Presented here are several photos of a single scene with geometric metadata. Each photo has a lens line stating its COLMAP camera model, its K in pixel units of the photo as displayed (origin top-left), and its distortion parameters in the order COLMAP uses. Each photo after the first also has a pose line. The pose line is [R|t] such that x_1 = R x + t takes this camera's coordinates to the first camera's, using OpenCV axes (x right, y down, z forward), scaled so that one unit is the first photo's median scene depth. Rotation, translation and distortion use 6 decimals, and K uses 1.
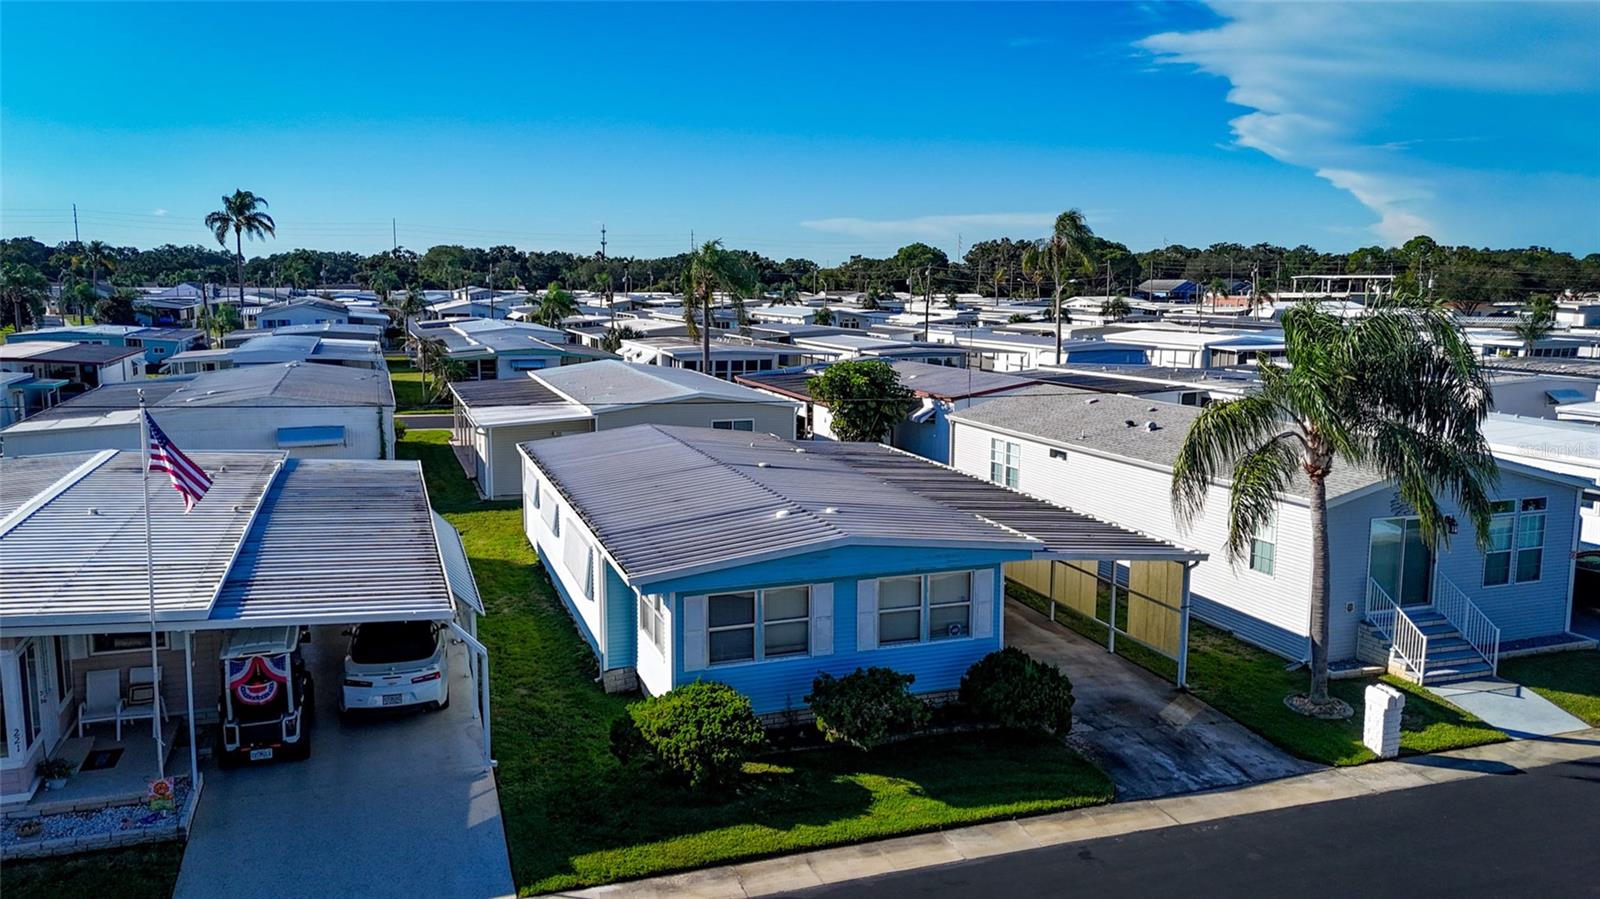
lens RADIAL K [[1168.2, 0, 800.0], [0, 1168.2, 449.5], [0, 0, 1]] dist [0.084990, -0.088872]
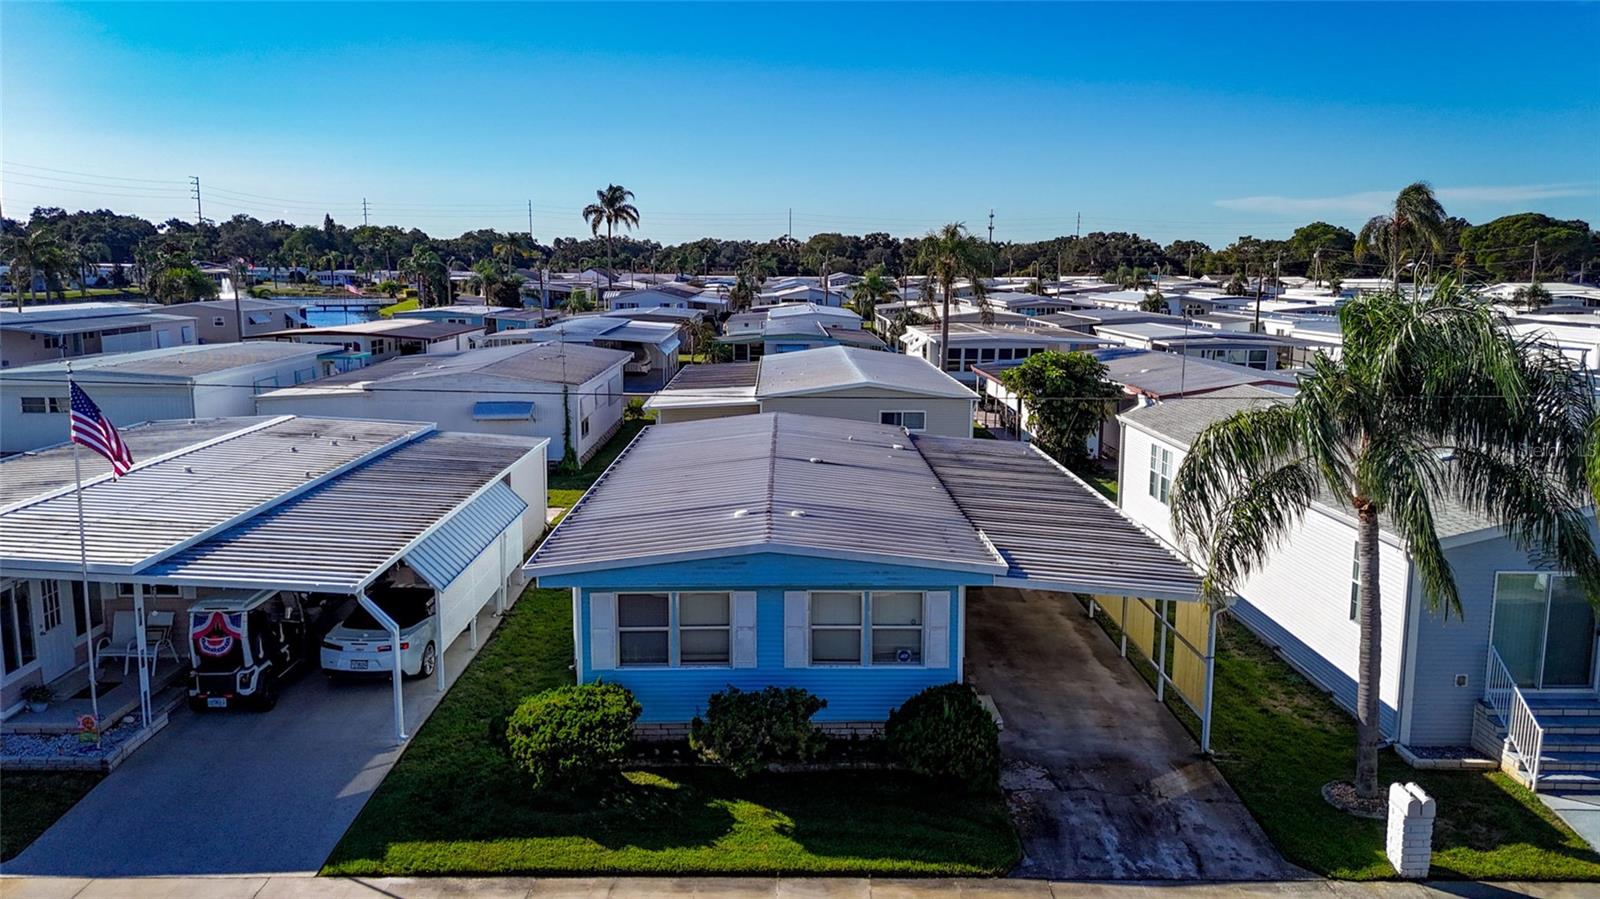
lens RADIAL K [[1168.2, 0, 800.0], [0, 1168.2, 449.5], [0, 0, 1]] dist [0.084990, -0.088872]
pose [[0.946281, 0.050875, -0.319318, 0.348166], [-0.046905, 0.998697, 0.020116, -0.018836], [0.319925, -0.004058, 0.947434, 0.129543]]
